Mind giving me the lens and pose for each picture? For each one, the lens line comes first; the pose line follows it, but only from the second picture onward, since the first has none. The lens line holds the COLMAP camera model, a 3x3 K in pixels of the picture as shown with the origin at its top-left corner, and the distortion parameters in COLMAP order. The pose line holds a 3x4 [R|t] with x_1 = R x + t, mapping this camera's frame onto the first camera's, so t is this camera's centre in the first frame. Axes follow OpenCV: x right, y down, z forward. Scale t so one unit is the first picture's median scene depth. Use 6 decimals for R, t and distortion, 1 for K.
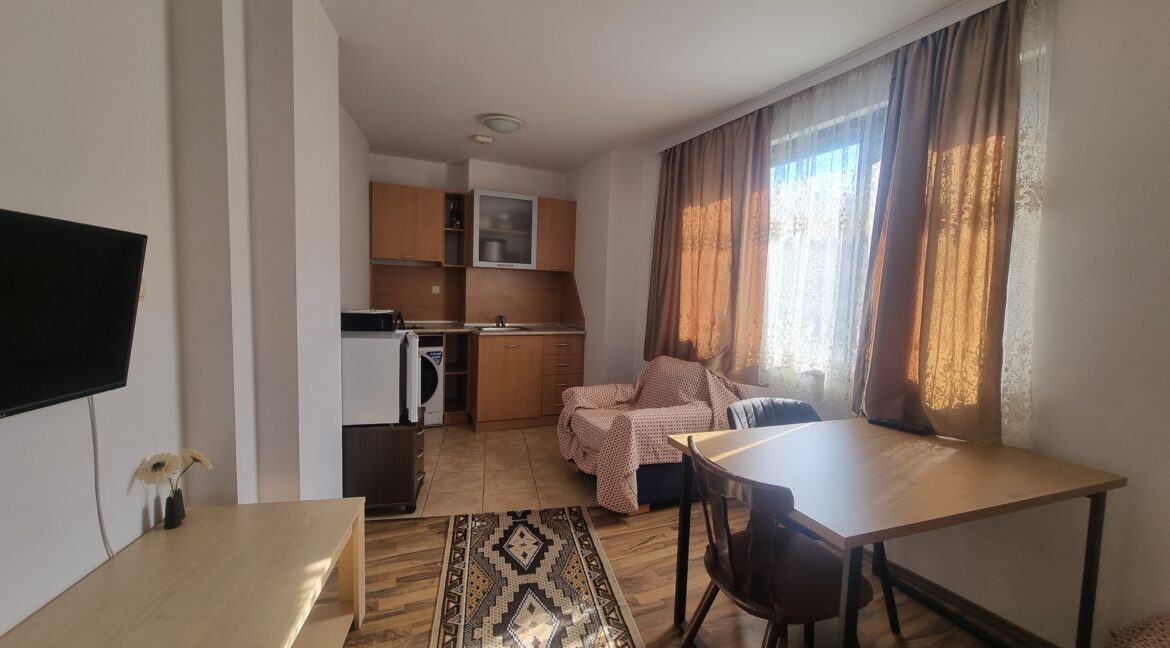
lens RADIAL K [[477.1, 0, 588.6], [0, 477.1, 318.5], [0, 0, 1]] dist [0.000717, 0.000233]
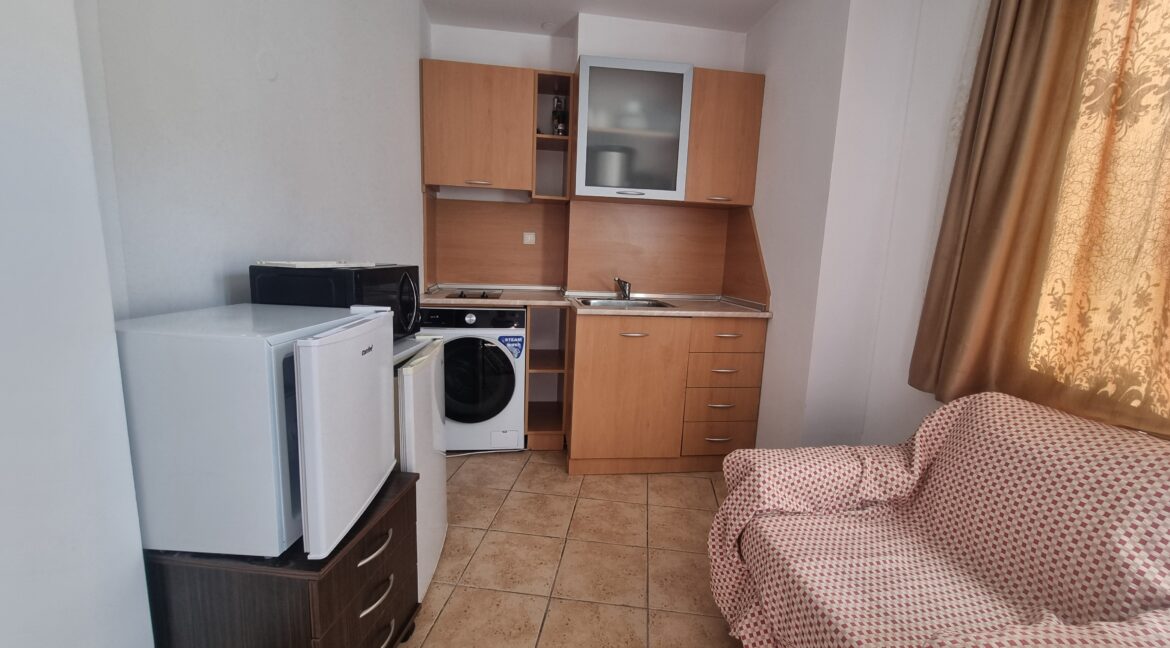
lens RADIAL K [[477.1, 0, 593.1], [0, 477.1, 332.1], [0, 0, 1]] dist [0.000717, 0.000233]
pose [[0.950768, 0.057702, -0.304485, -0.031902], [-0.027175, 0.994252, 0.103562, -0.002657], [0.308710, -0.090189, 0.946870, 0.420379]]
